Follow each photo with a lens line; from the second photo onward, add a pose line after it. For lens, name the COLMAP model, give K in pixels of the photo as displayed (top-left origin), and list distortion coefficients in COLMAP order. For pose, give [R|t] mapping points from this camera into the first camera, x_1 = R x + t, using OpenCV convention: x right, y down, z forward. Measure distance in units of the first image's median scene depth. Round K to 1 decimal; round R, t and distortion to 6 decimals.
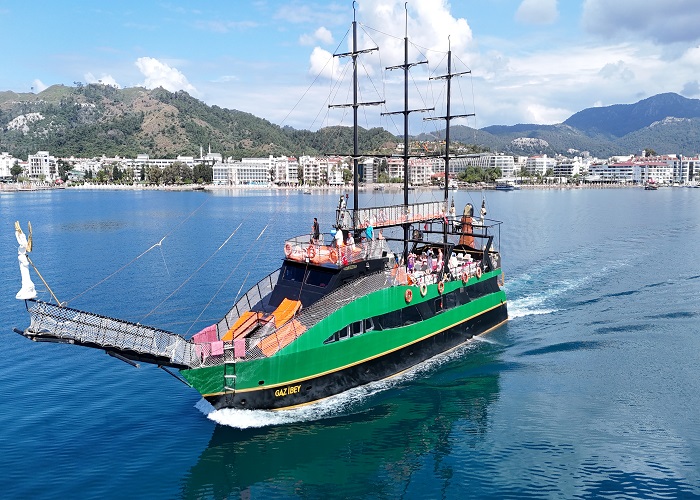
lens RADIAL K [[536.8, 0, 350.0], [0, 536.8, 250.0], [0, 0, 1]] dist [0.009135, -0.001286]
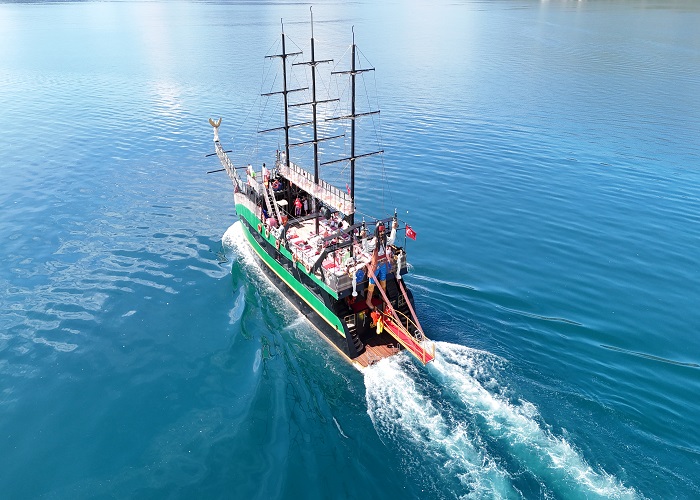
lens RADIAL K [[536.8, 0, 350.0], [0, 536.8, 250.0], [0, 0, 1]] dist [0.009135, -0.001286]
pose [[-0.302091, 0.436442, -0.847502, 1.166730], [-0.116558, 0.865457, 0.487235, -0.540686], [0.946126, 0.245972, -0.210576, 1.403816]]
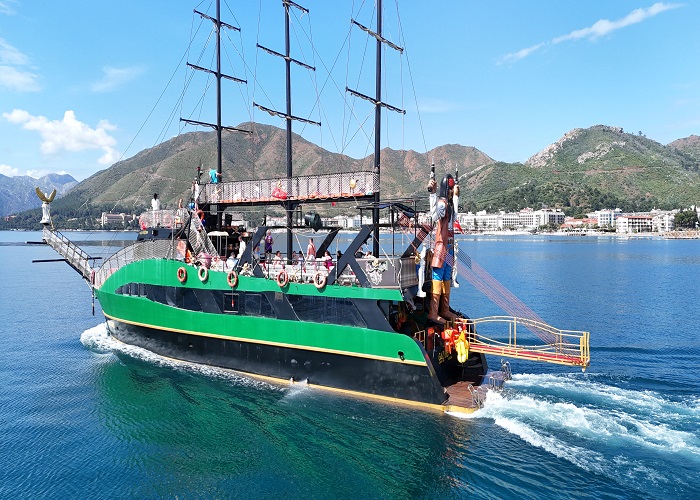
lens RADIAL K [[529.2, 0, 350.9], [0, 529.2, 302.3], [0, 0, 1]] dist [0.013613, 0.003399]
pose [[0.139042, 0.123973, -0.982496, 0.912358], [-0.139515, 0.984690, 0.104506, -0.000019], [0.980410, 0.122542, 0.154209, 1.036171]]
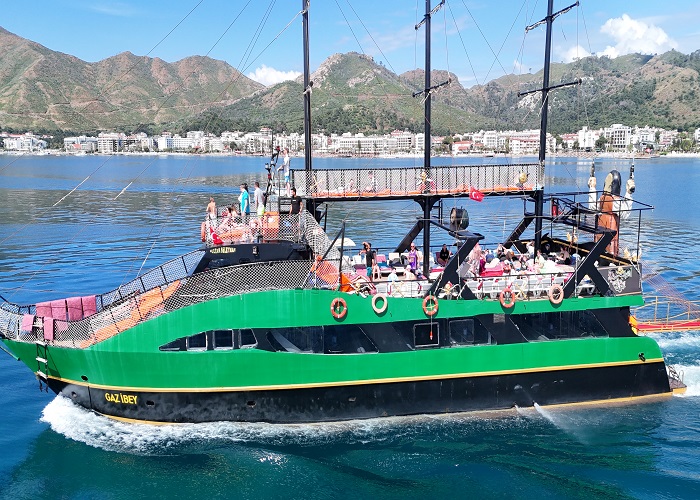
lens RADIAL K [[536.8, 0, 350.0], [0, 536.8, 250.0], [0, 0, 1]] dist [0.009135, -0.001286]
pose [[0.757245, 0.118302, -0.642327, 0.468623], [-0.088727, 0.992975, 0.078283, -0.029350], [0.647076, -0.002287, 0.762422, 0.487579]]
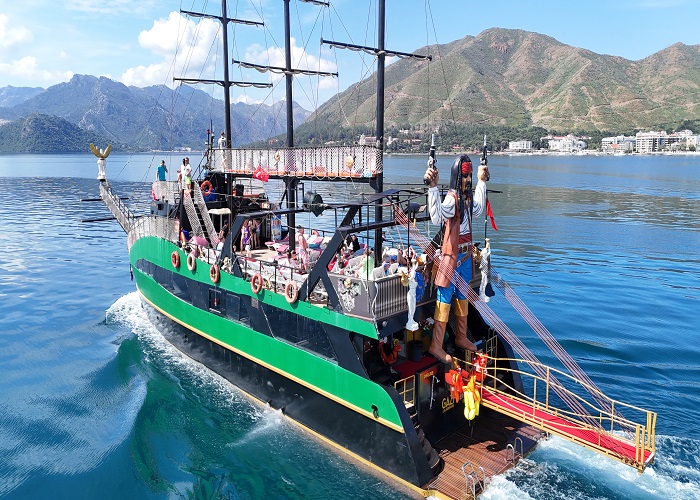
lens RADIAL K [[522.2, 0, 352.9], [0, 522.2, 263.1], [0, 0, 1]] dist [0.025282, -0.003891]
pose [[-0.111173, 0.204453, -0.972543, 0.741330], [-0.132633, 0.966802, 0.218408, -0.099197], [0.984911, 0.153272, -0.080365, 1.190341]]
